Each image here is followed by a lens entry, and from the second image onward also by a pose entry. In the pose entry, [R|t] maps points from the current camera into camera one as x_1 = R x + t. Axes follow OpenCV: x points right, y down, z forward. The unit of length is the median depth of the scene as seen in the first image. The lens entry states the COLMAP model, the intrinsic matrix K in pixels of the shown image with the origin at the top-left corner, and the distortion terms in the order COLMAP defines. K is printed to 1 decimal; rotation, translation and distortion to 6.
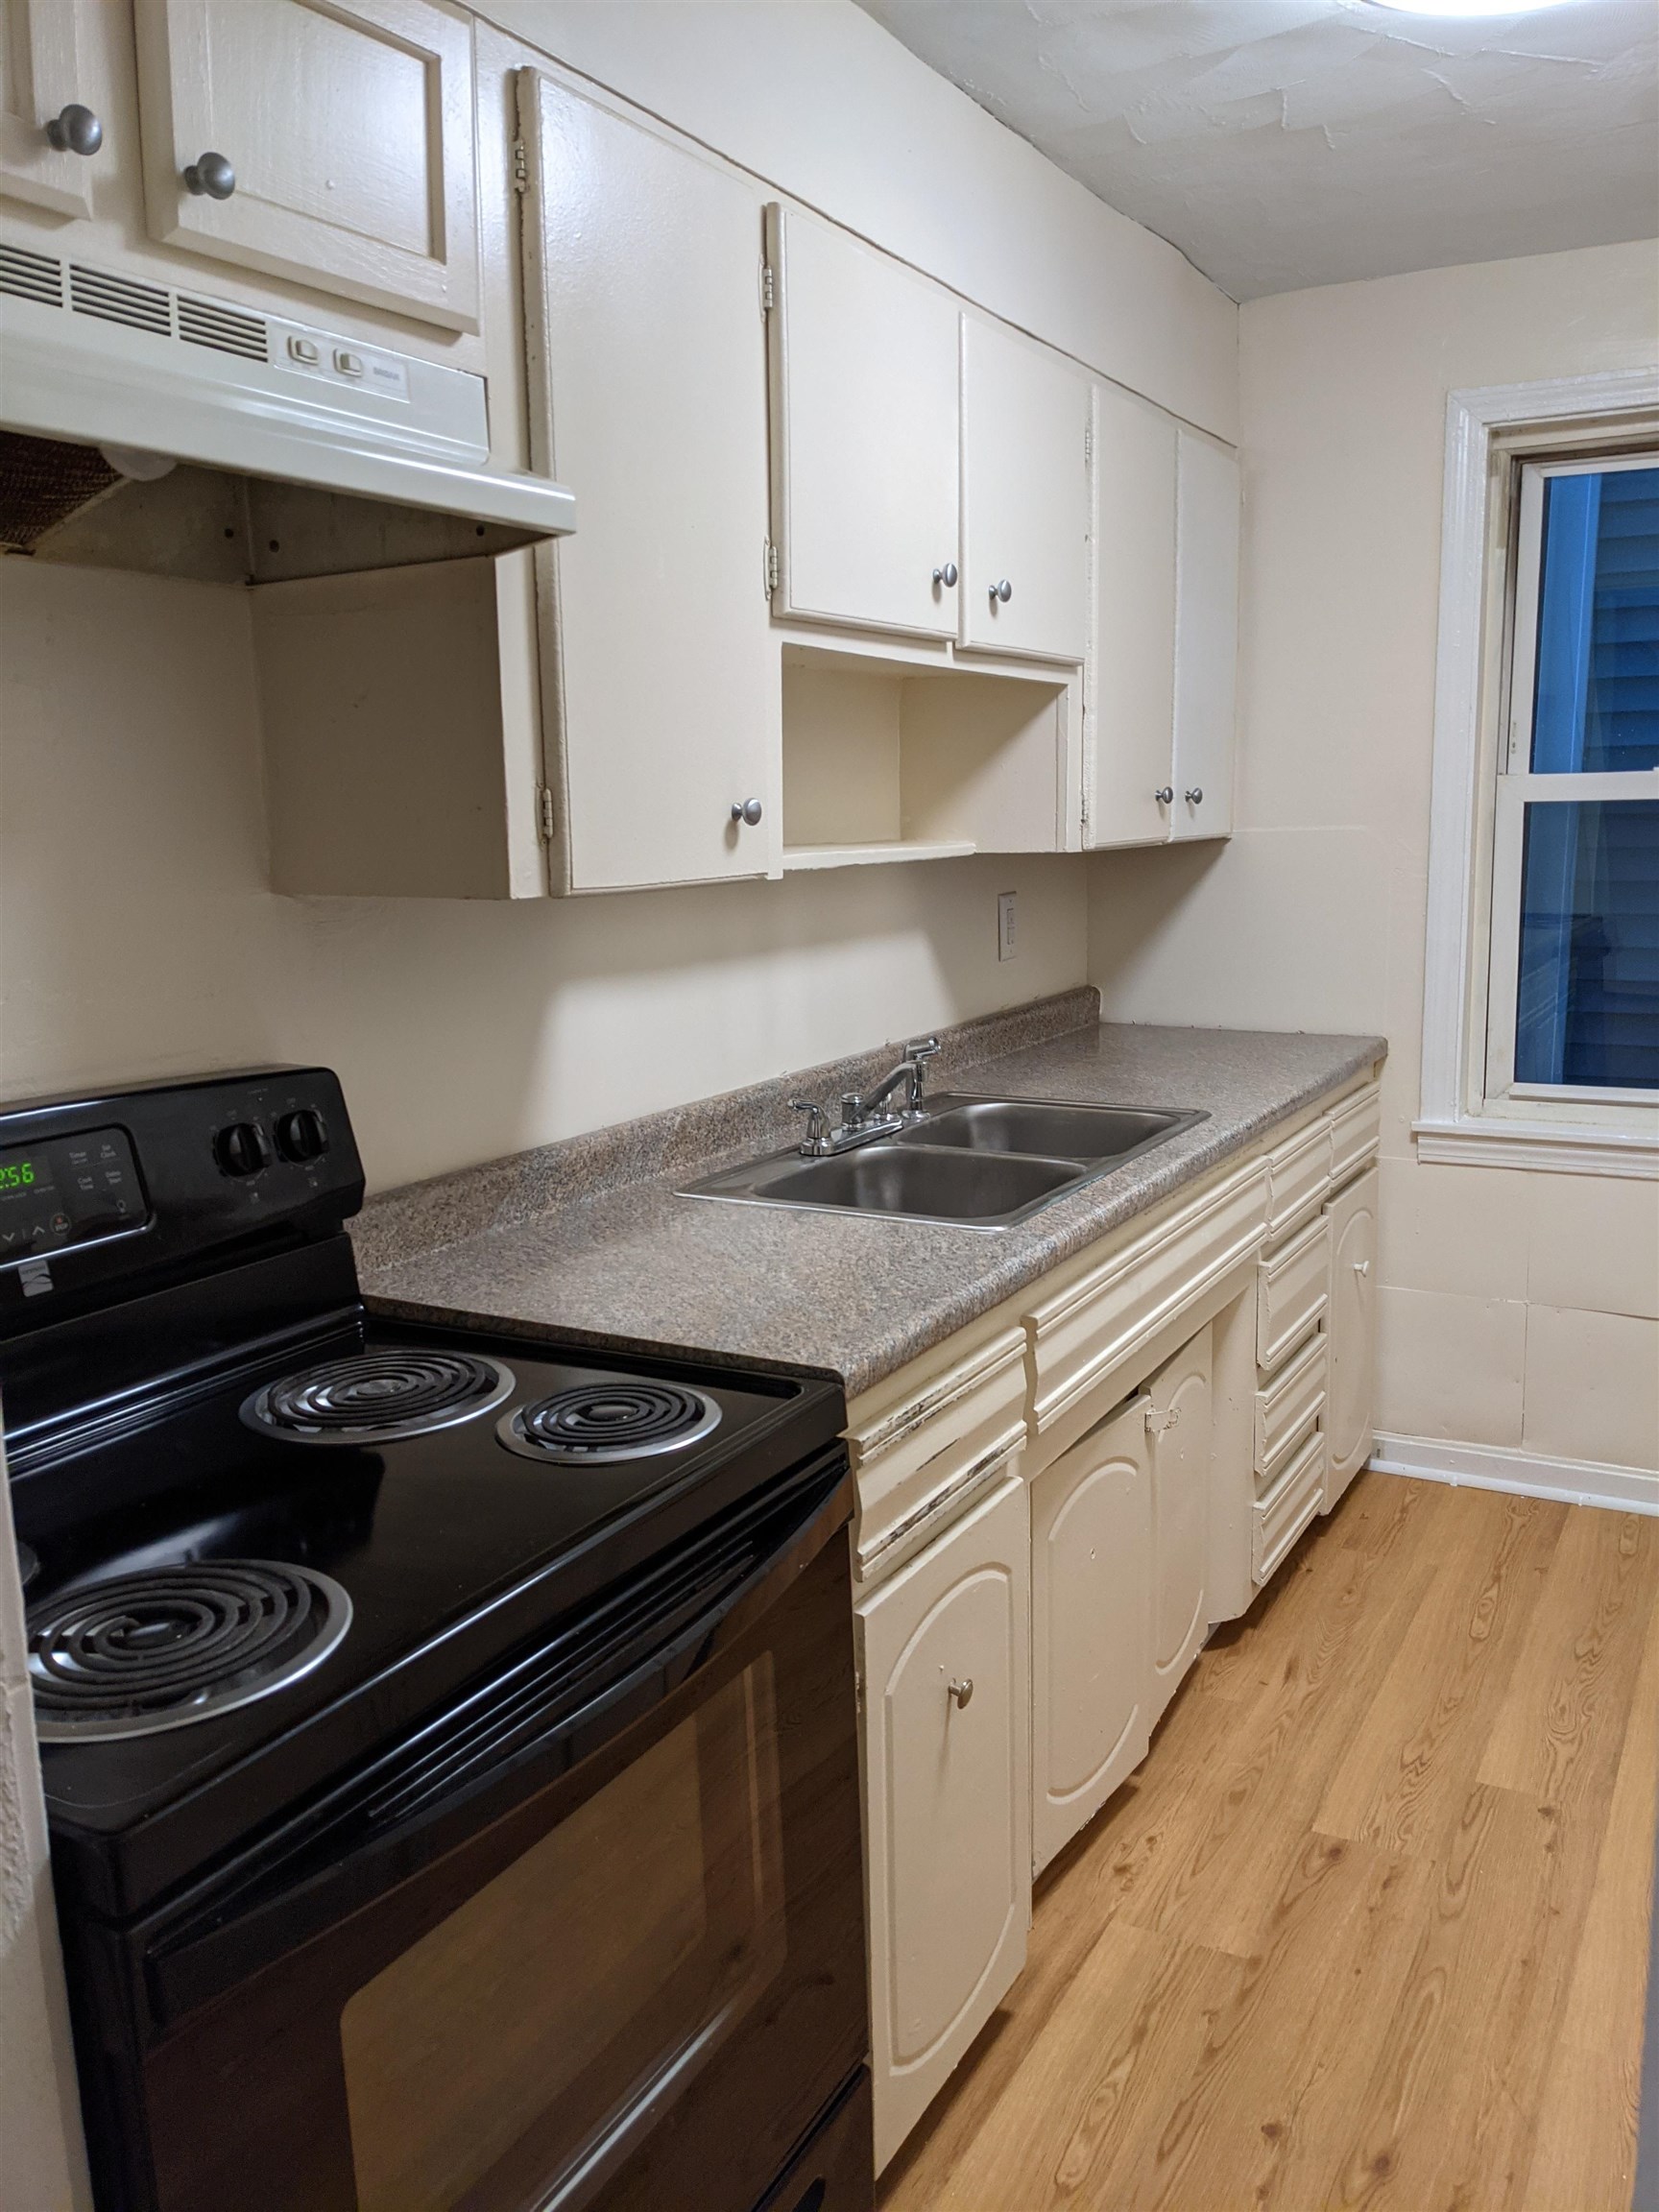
lens RADIAL K [[1743.3, 0, 829.5], [0, 1743.3, 1106.0], [0, 0, 1]] dist [0.045799, -0.079176]
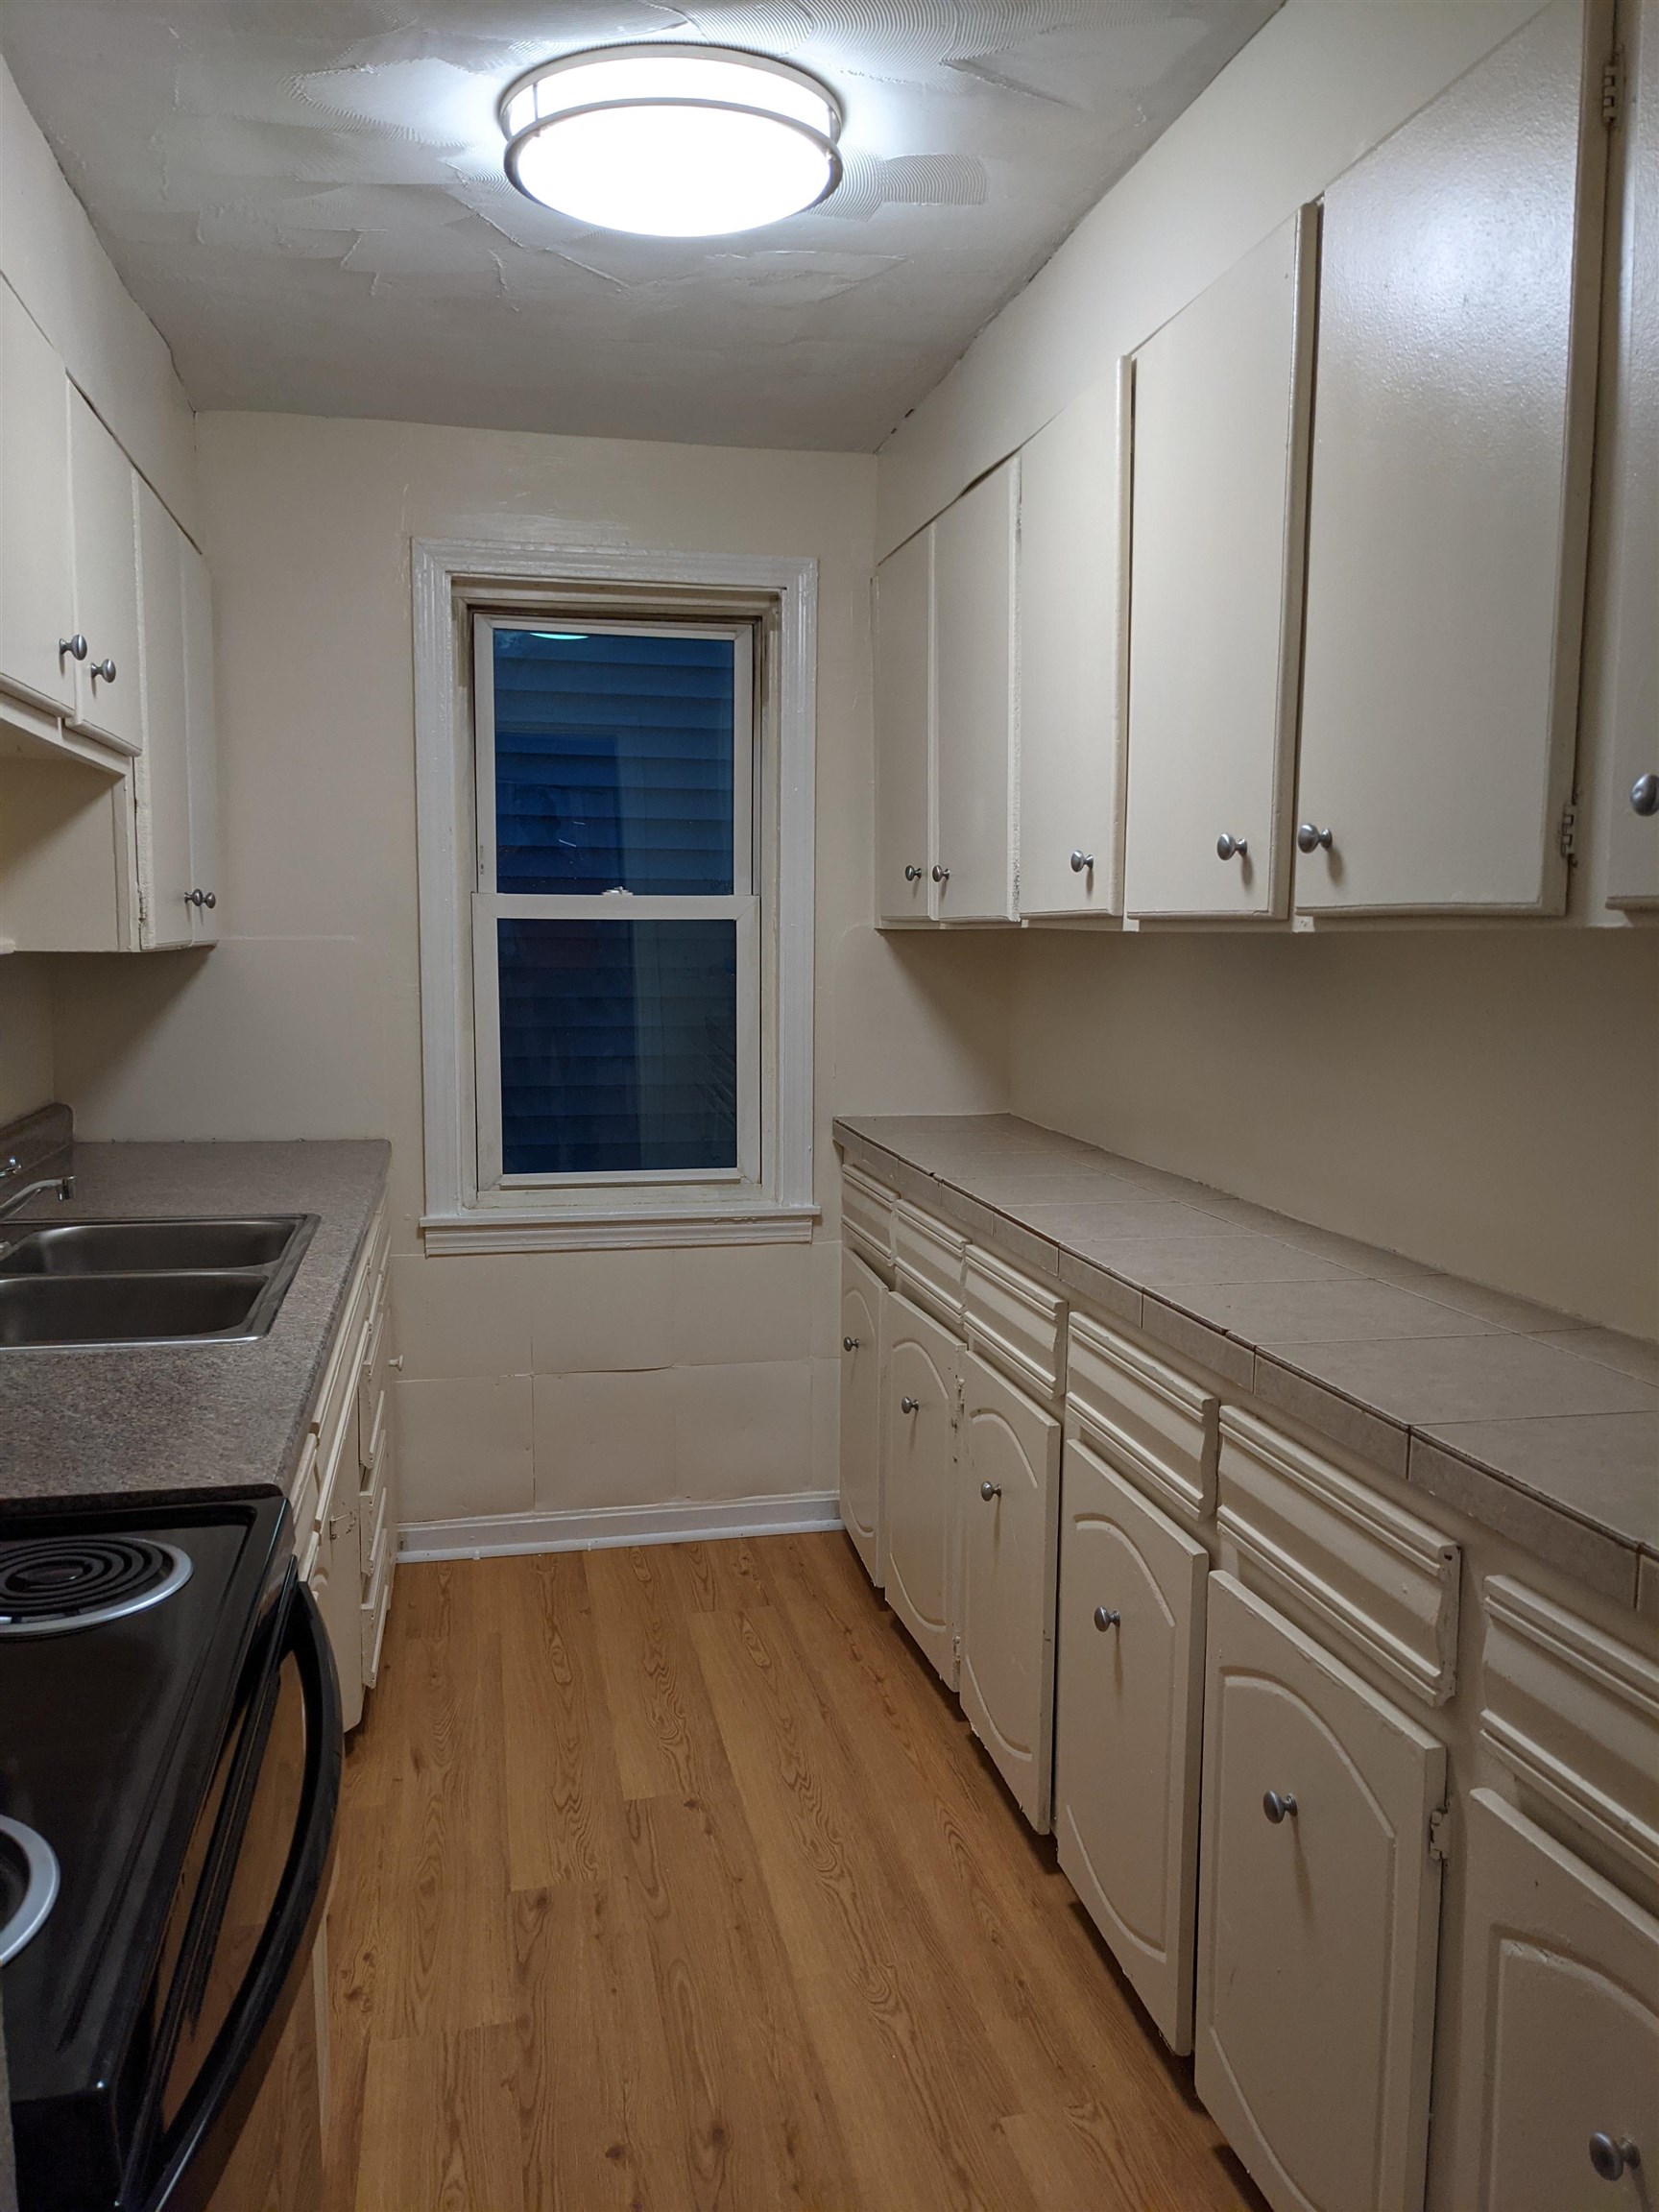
lens RADIAL K [[1784.3, 0, 829.9], [0, 1784.3, 1138.8], [0, 0, 1]] dist [0.045947, -0.083568]
pose [[0.743300, -0.051007, 0.667011, -0.258483], [0.088832, 0.995785, -0.022843, 0.010519], [-0.663034, 0.076231, 0.744698, 0.049042]]
